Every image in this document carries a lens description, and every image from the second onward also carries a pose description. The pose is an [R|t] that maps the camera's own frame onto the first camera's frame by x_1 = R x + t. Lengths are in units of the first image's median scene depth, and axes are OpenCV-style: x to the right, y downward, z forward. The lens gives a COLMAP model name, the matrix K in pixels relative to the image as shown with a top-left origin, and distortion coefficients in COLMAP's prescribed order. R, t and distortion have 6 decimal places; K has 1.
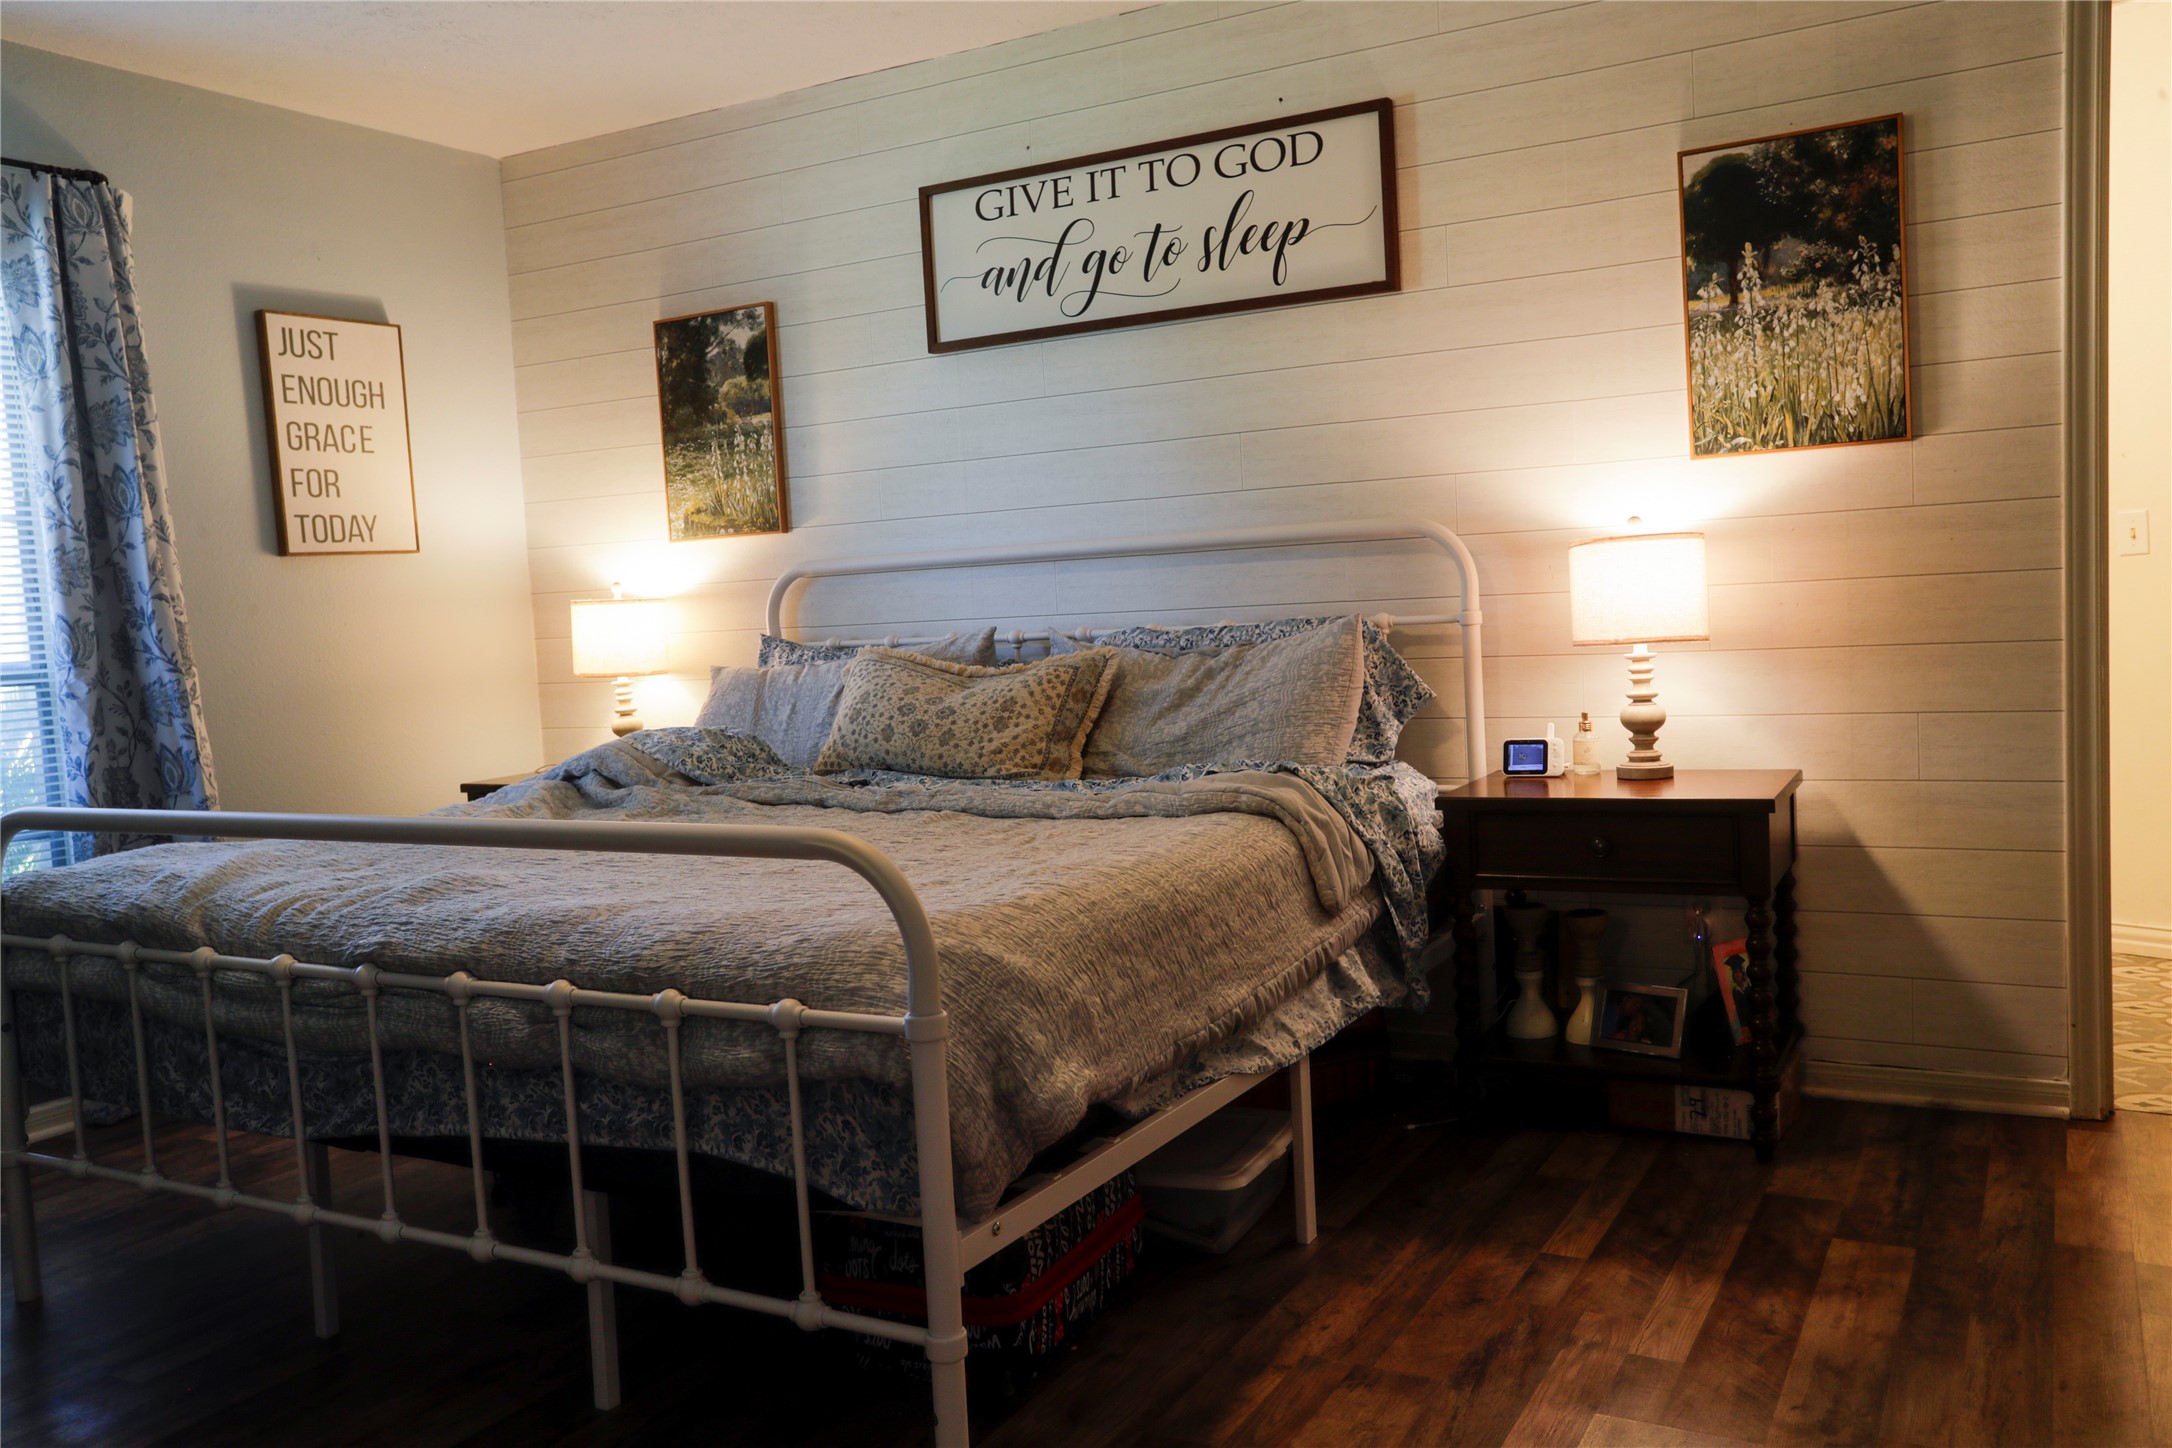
lens RADIAL K [[1731.1, 0, 1087.0], [0, 1731.1, 721.6], [0, 0, 1]] dist [0.006936, 0.003043]
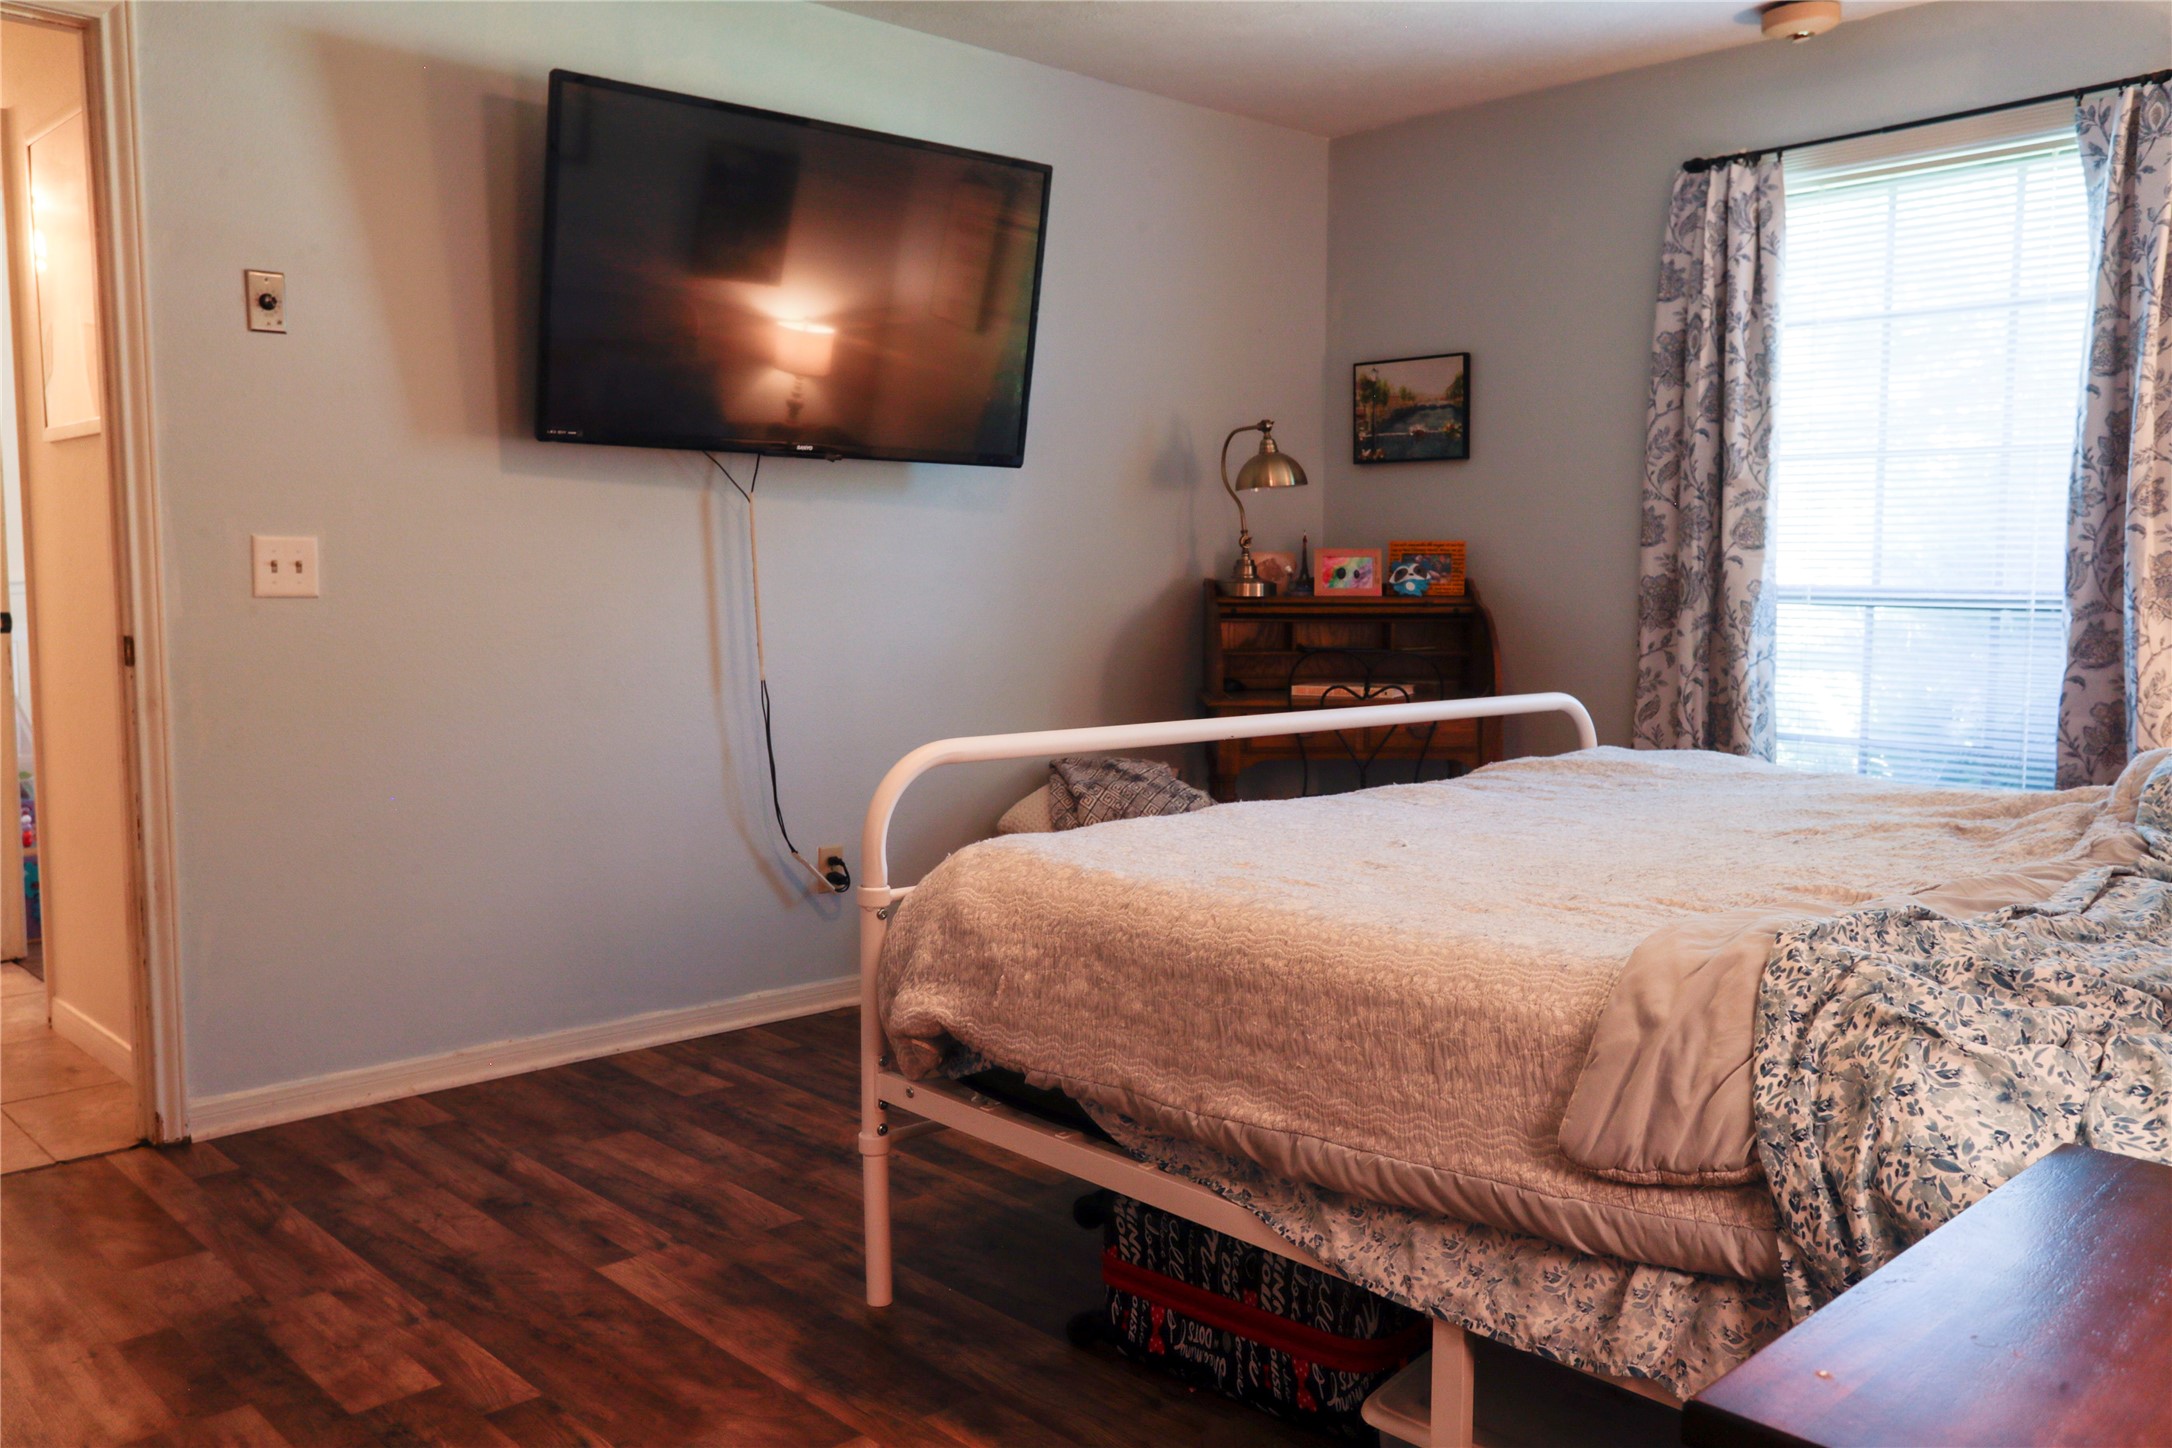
lens RADIAL K [[1731.1, 0, 1087.1], [0, 1731.1, 728.0], [0, 0, 1]] dist [0.006936, 0.003043]
pose [[-0.292796, 0.140263, -0.945831, 0.537125], [-0.062028, 0.984312, 0.165171, -0.087058], [0.954161, 0.107029, -0.279502, 0.752299]]
